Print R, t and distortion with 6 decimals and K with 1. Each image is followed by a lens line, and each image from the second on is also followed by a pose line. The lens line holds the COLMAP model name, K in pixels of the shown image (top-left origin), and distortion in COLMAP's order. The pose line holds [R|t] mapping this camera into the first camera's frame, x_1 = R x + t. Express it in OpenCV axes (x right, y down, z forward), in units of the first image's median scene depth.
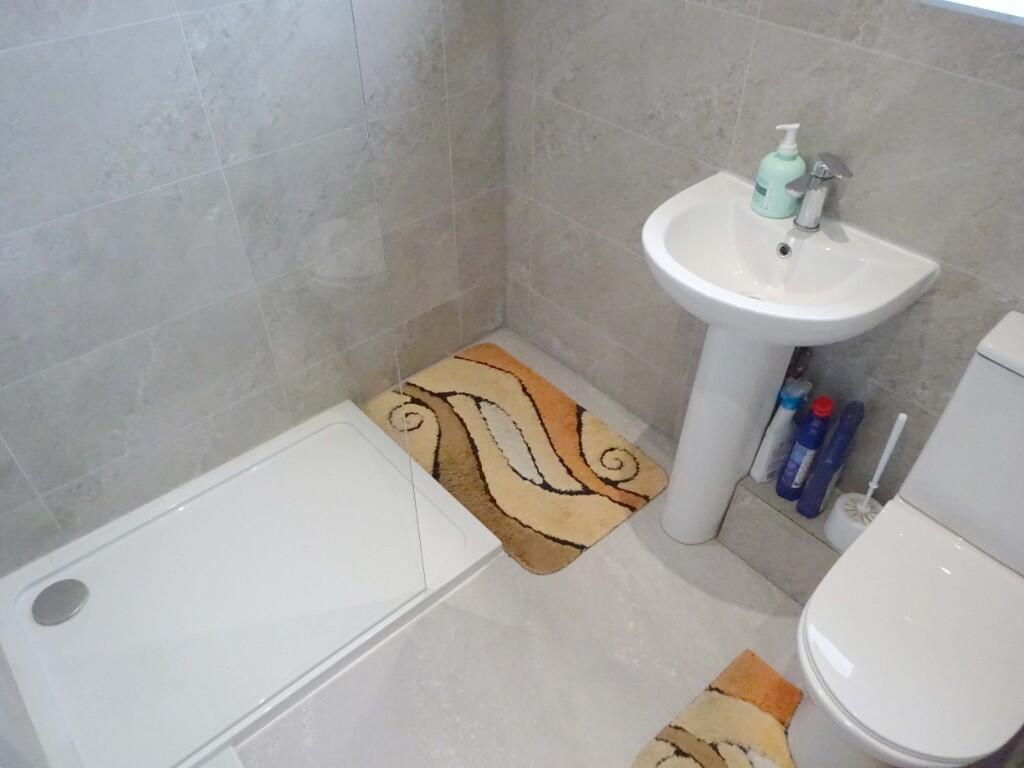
lens RADIAL K [[735.7, 0, 508.0], [0, 735.7, 380.7], [0, 0, 1]] dist [-0.008859, 0.005886]
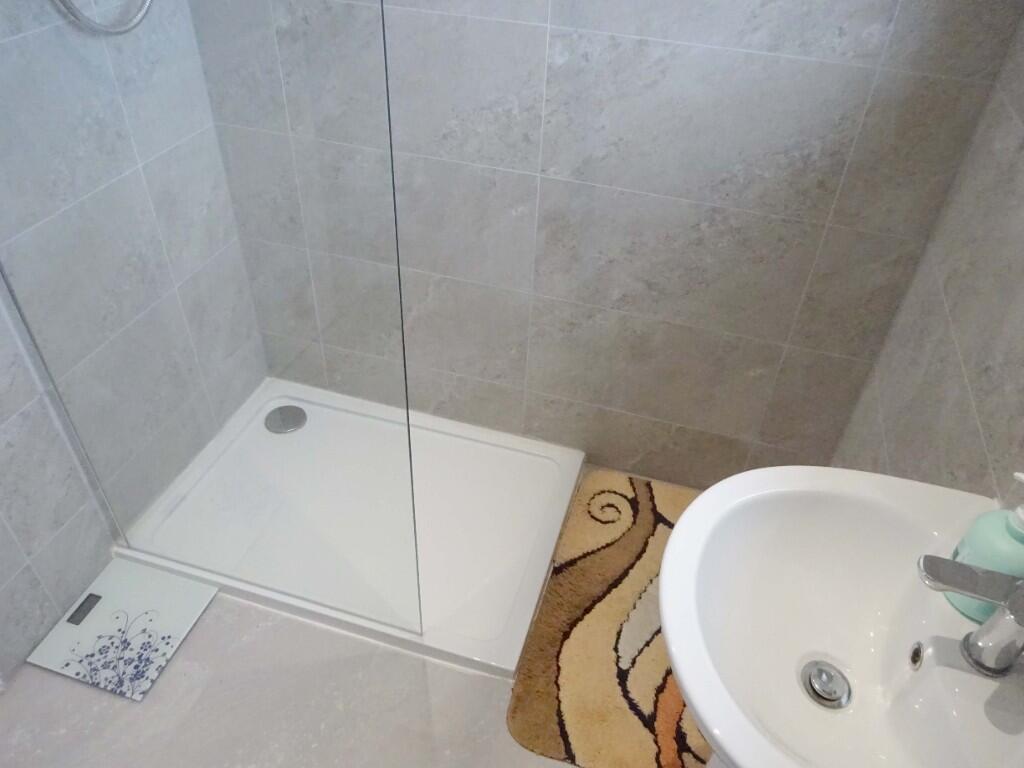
lens RADIAL K [[755.7, 0, 512.0], [0, 755.7, 384.0], [0, 0, 1]] dist [-0.002674, 0.004094]
pose [[0.534324, 0.560142, -0.633039, 0.361493], [-0.593018, 0.782089, 0.191484, -0.210921], [0.602351, 0.273089, 0.750064, 0.236050]]
